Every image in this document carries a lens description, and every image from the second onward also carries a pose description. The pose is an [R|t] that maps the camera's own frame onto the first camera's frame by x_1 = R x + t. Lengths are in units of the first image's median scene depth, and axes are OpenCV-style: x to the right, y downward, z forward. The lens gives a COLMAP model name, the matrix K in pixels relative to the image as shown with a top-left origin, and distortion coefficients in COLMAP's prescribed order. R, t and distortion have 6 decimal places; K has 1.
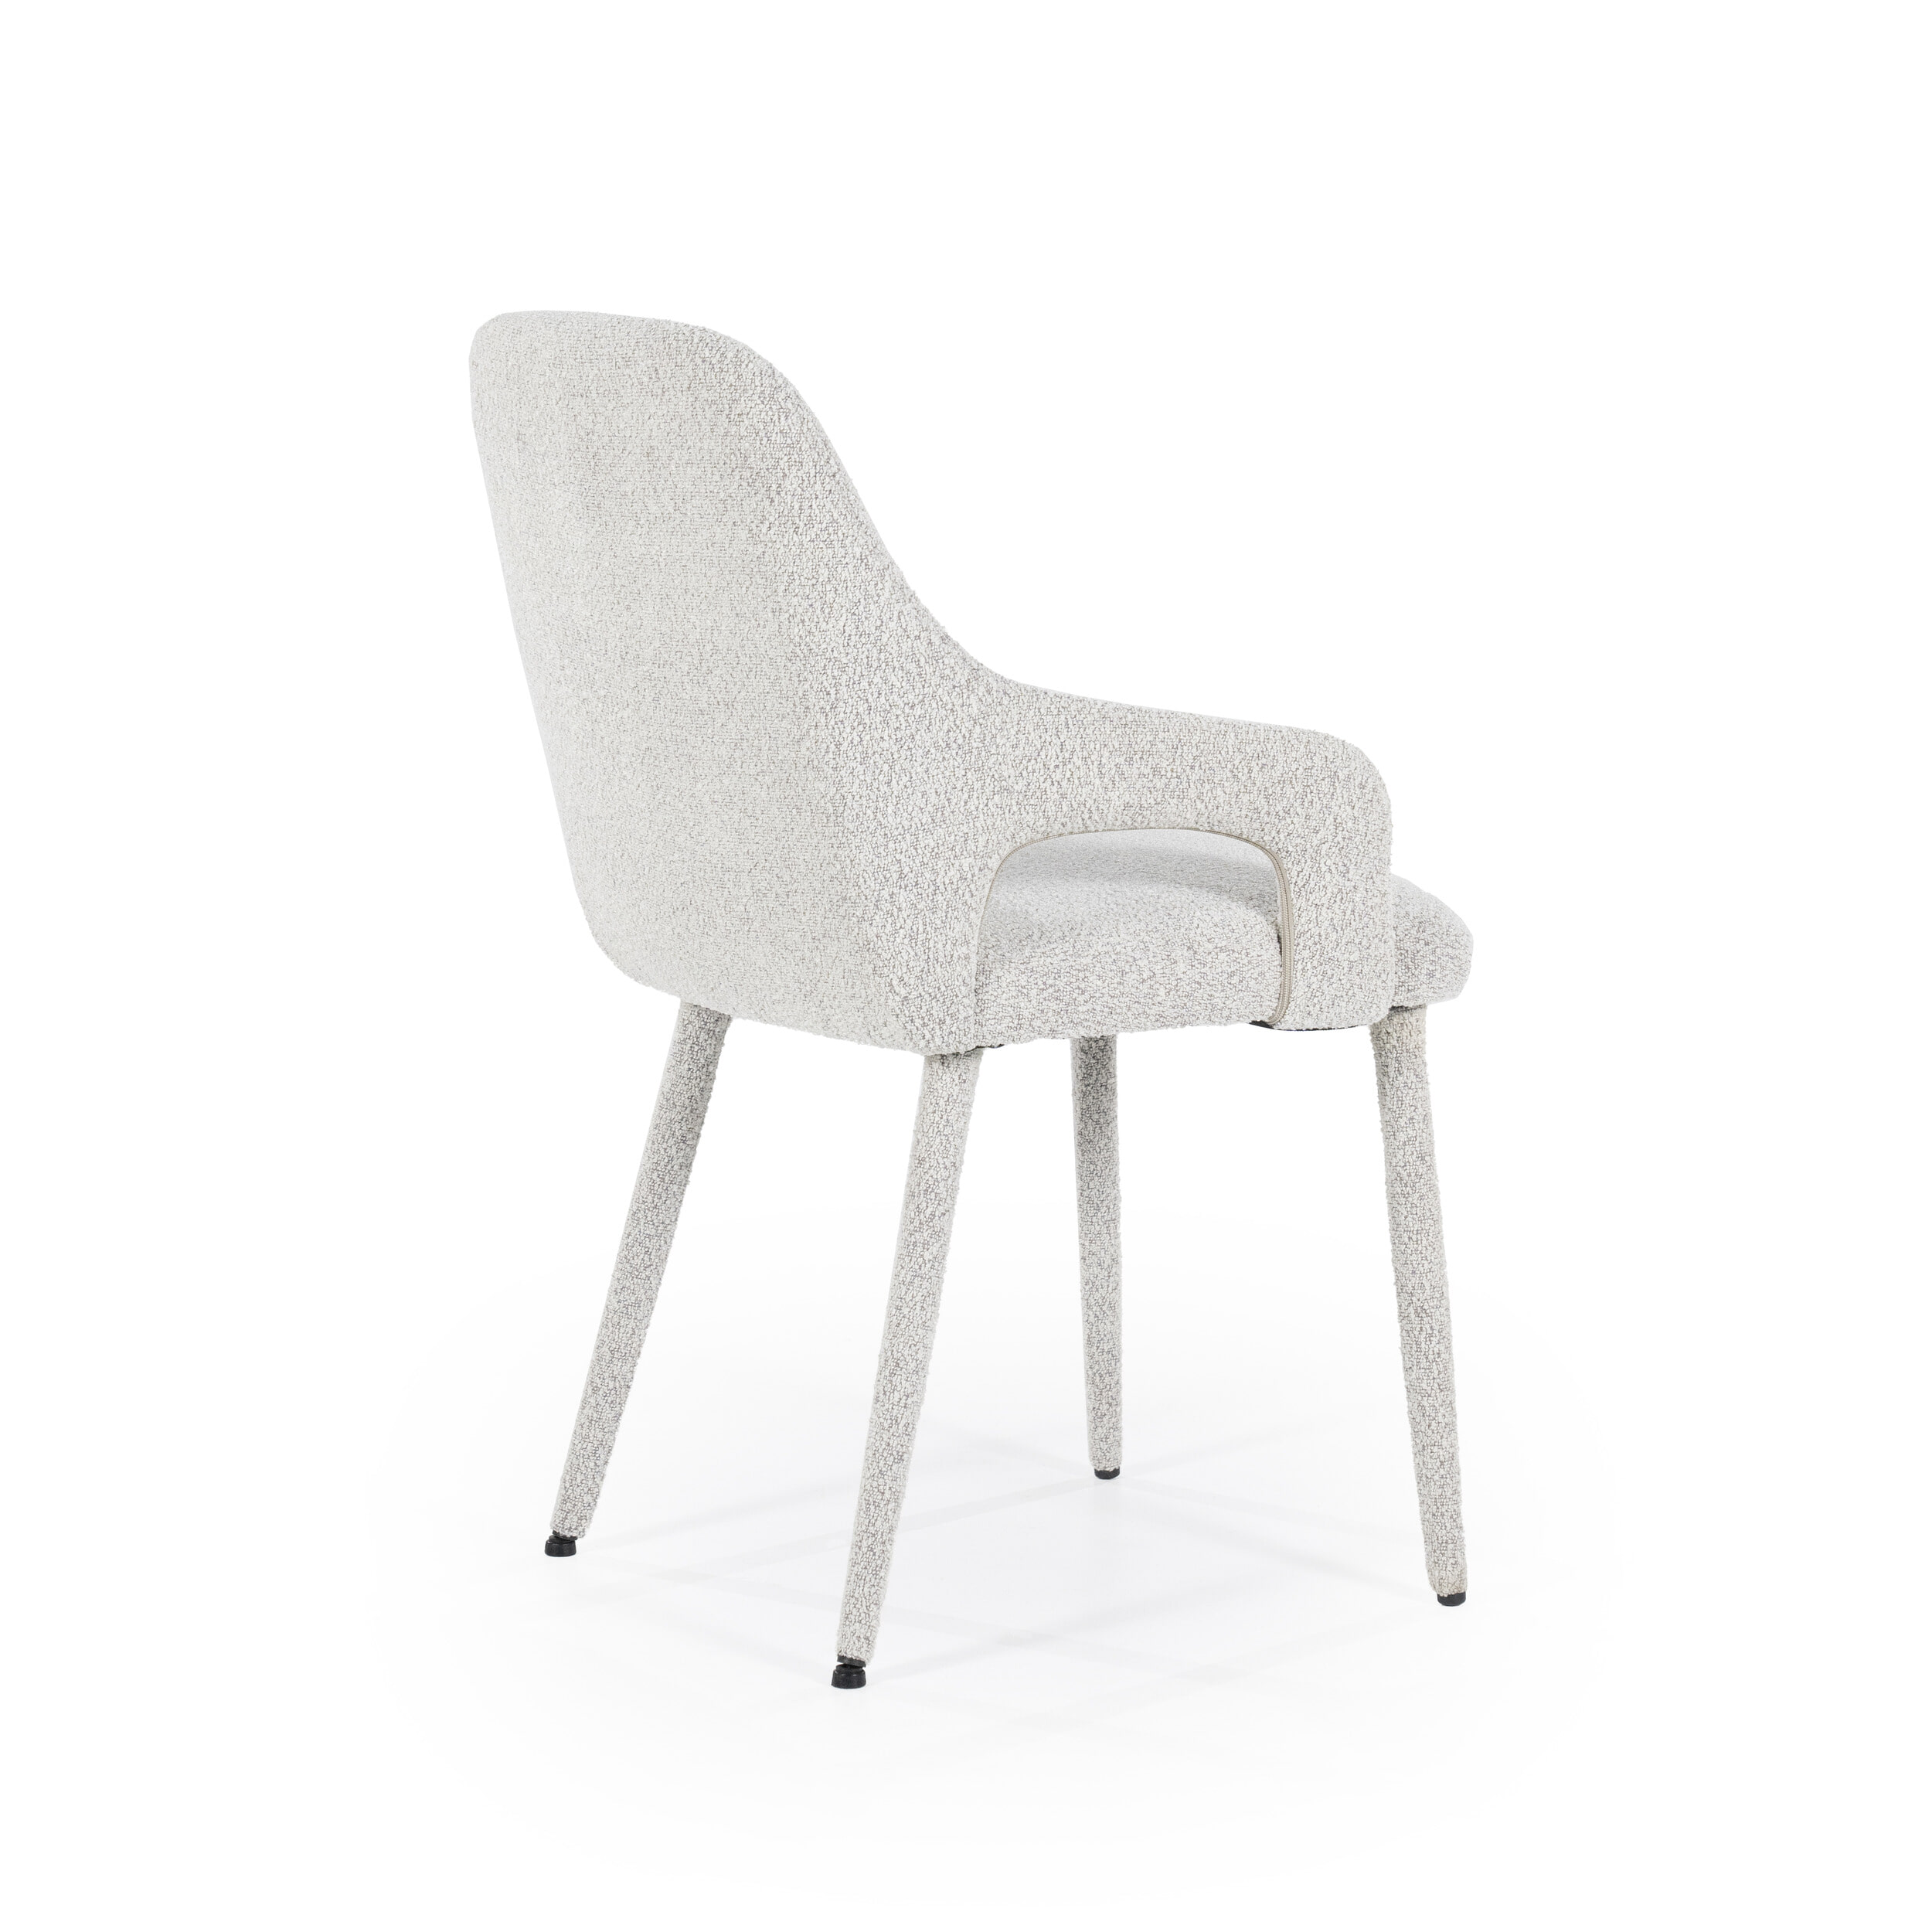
lens RADIAL K [[5588.5, 0, 974.2], [0, 5588.5, 966.2], [0, 0, 1]] dist [0.336580, 0.000000]
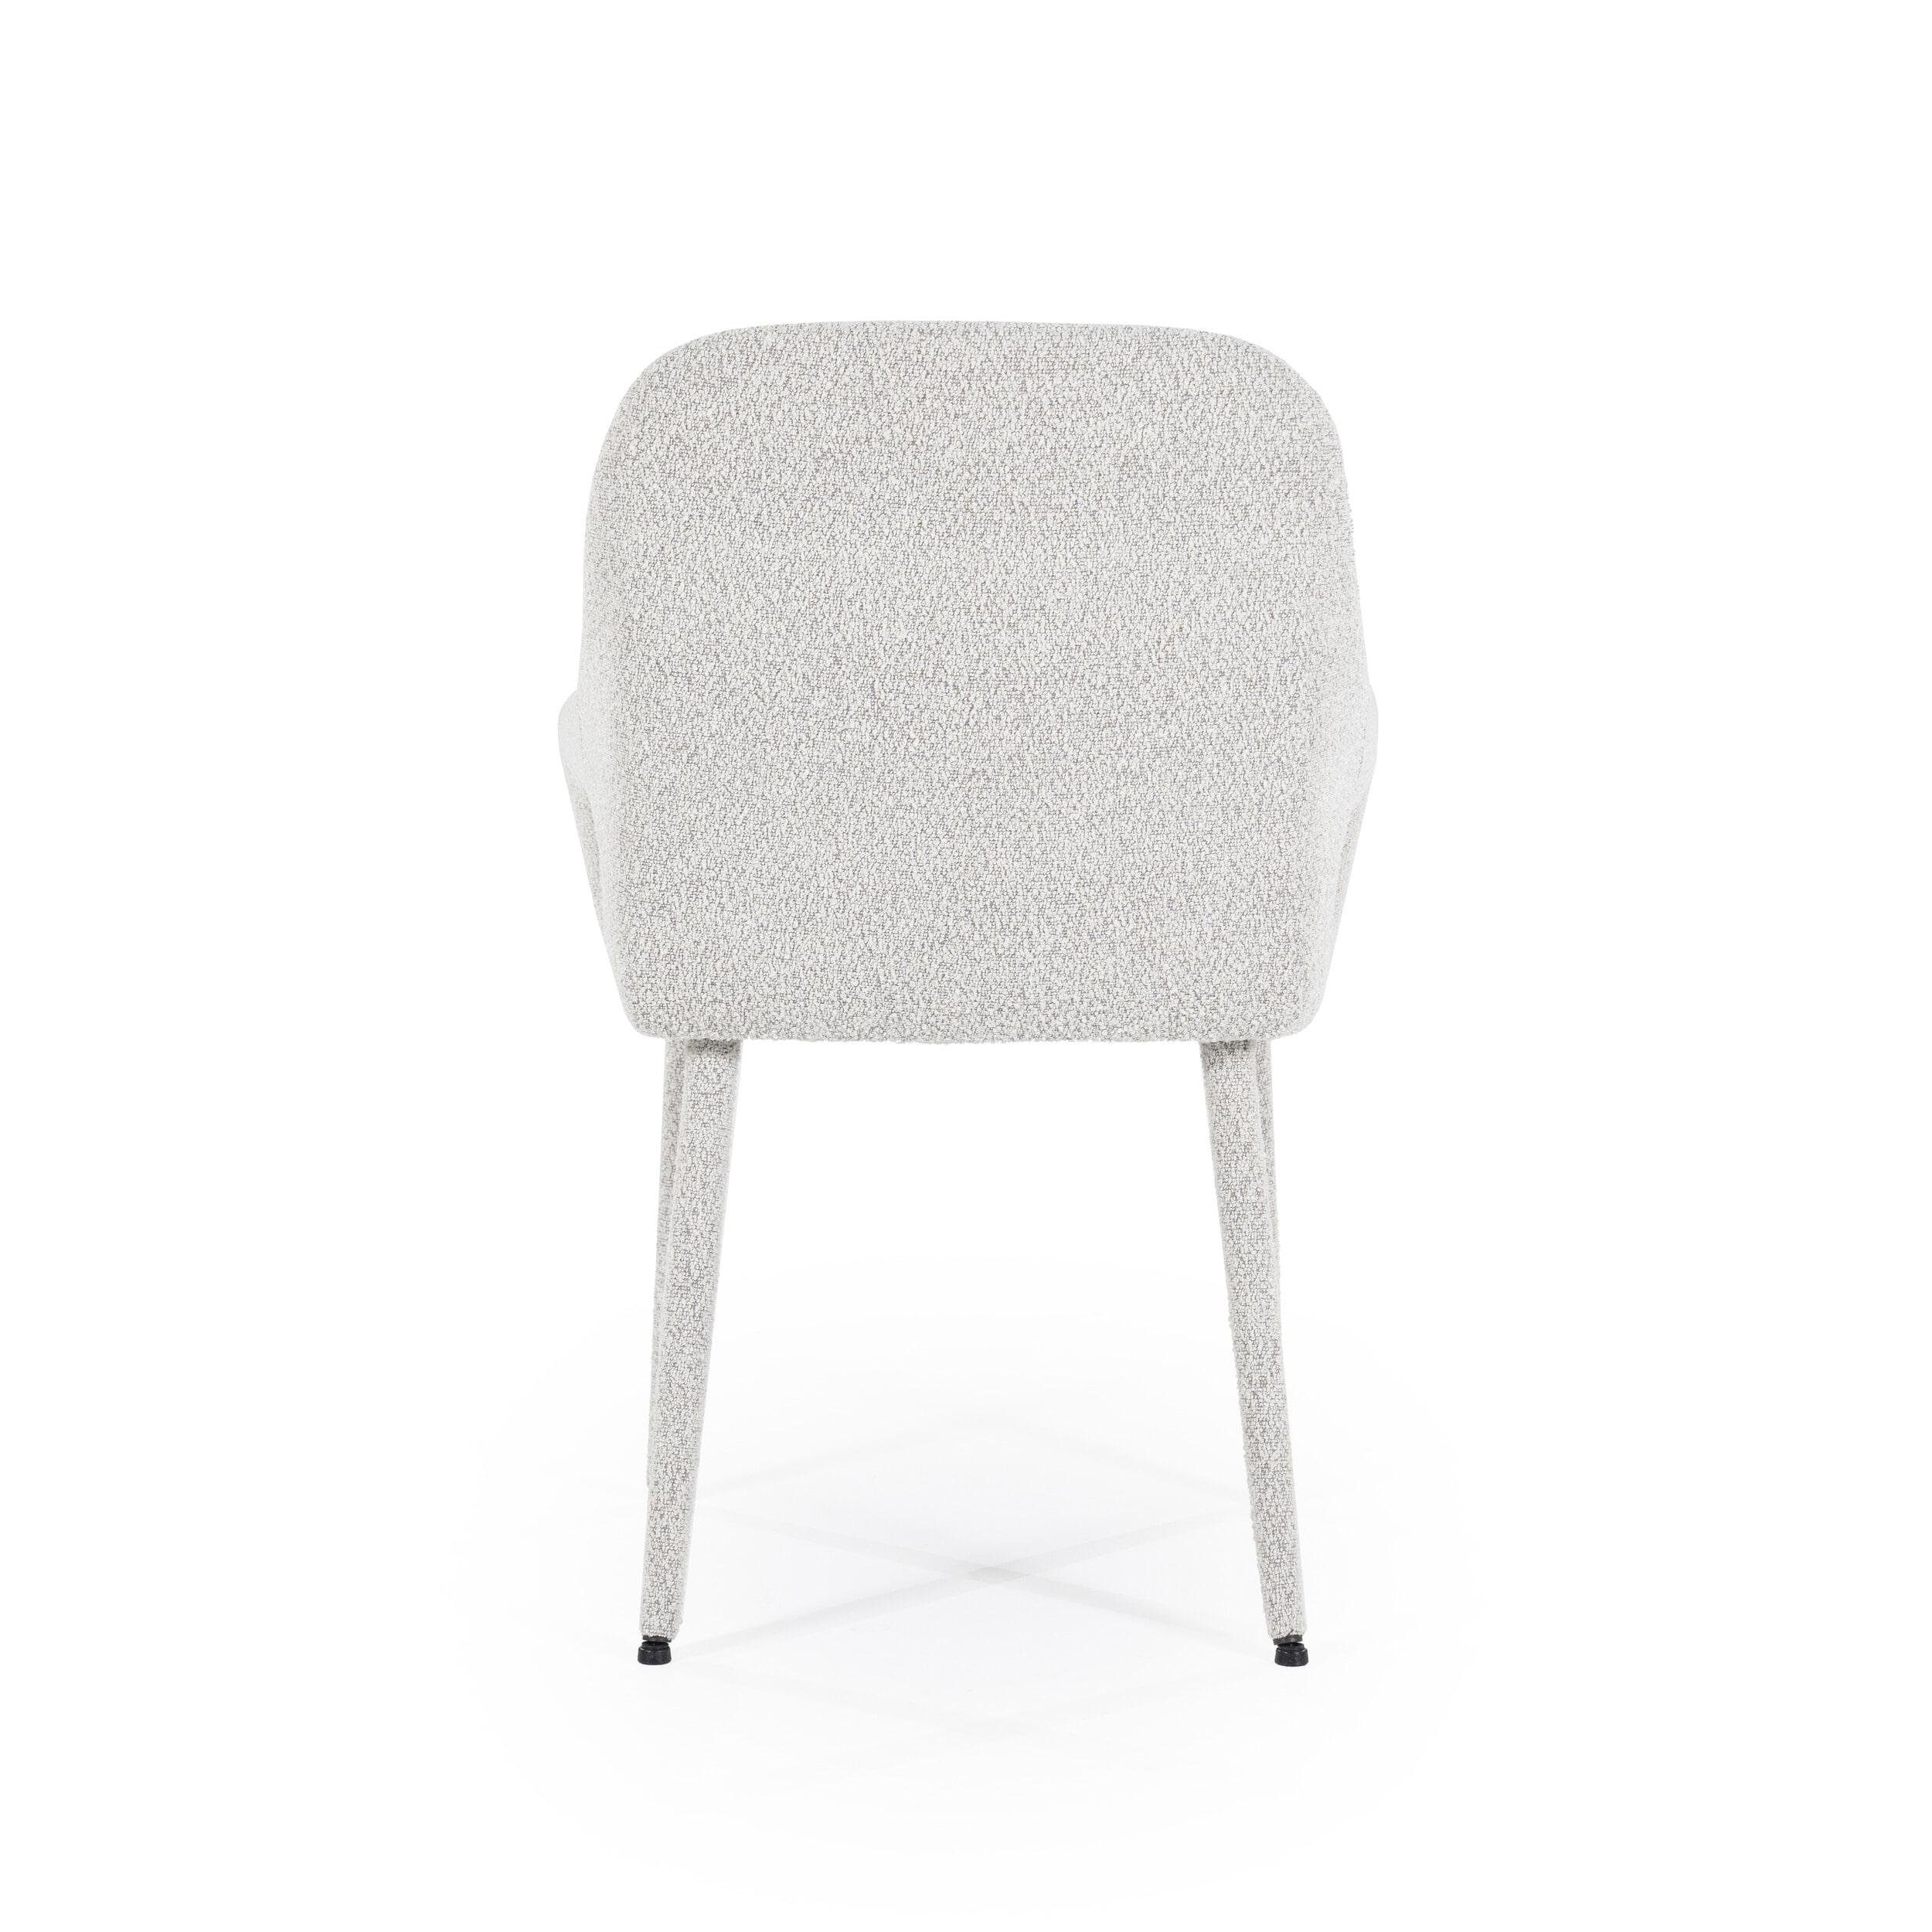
lens RADIAL K [[5588.5, 0, 965.8], [0, 5588.5, 971.7], [0, 0, 1]] dist [0.336580, 0.000000]
pose [[0.499950, -0.111940, 0.858790, -0.913527], [0.107690, 0.991951, 0.066605, -0.070691], [-0.859333, 0.059184, 0.507981, 0.525243]]
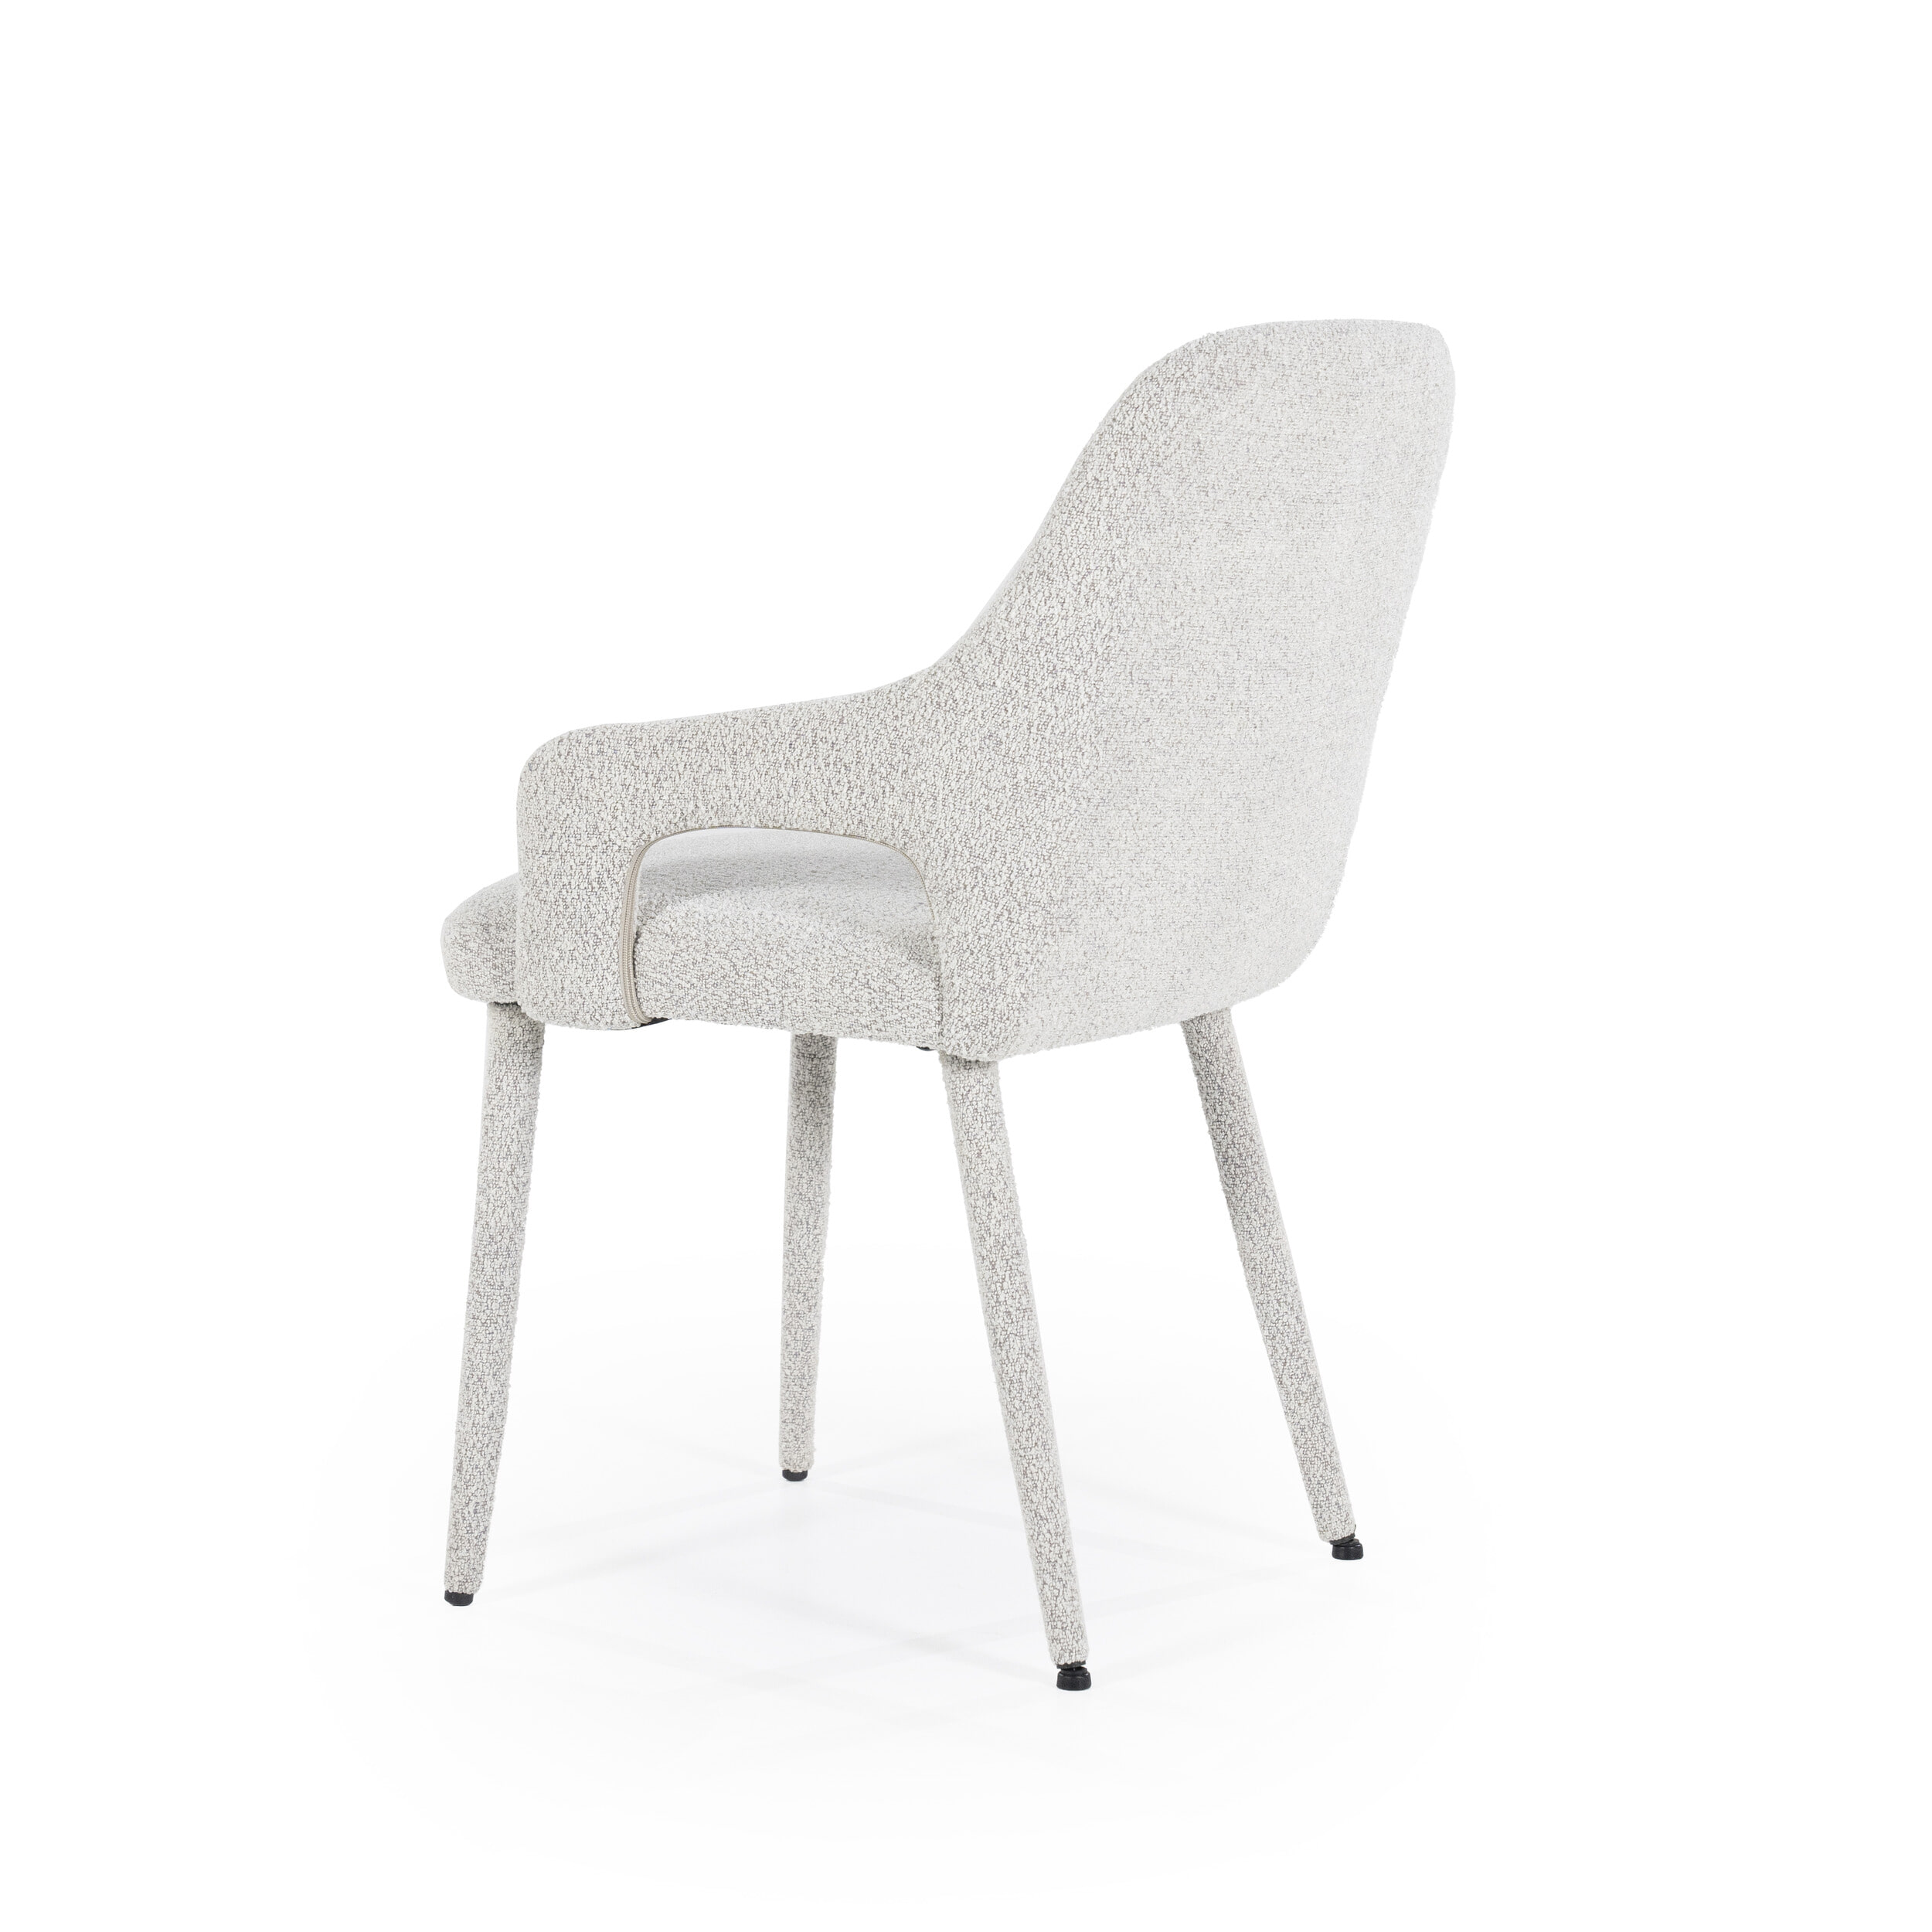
lens RADIAL K [[5588.5, 0, 921.7], [0, 5588.5, 973.2], [0, 0, 1]] dist [0.336580, 0.000000]
pose [[-0.503483, -0.118247, 0.855876, -0.910294], [0.102878, 0.975339, 0.195271, -0.207748], [-0.857859, 0.186366, -0.478901, 1.578233]]
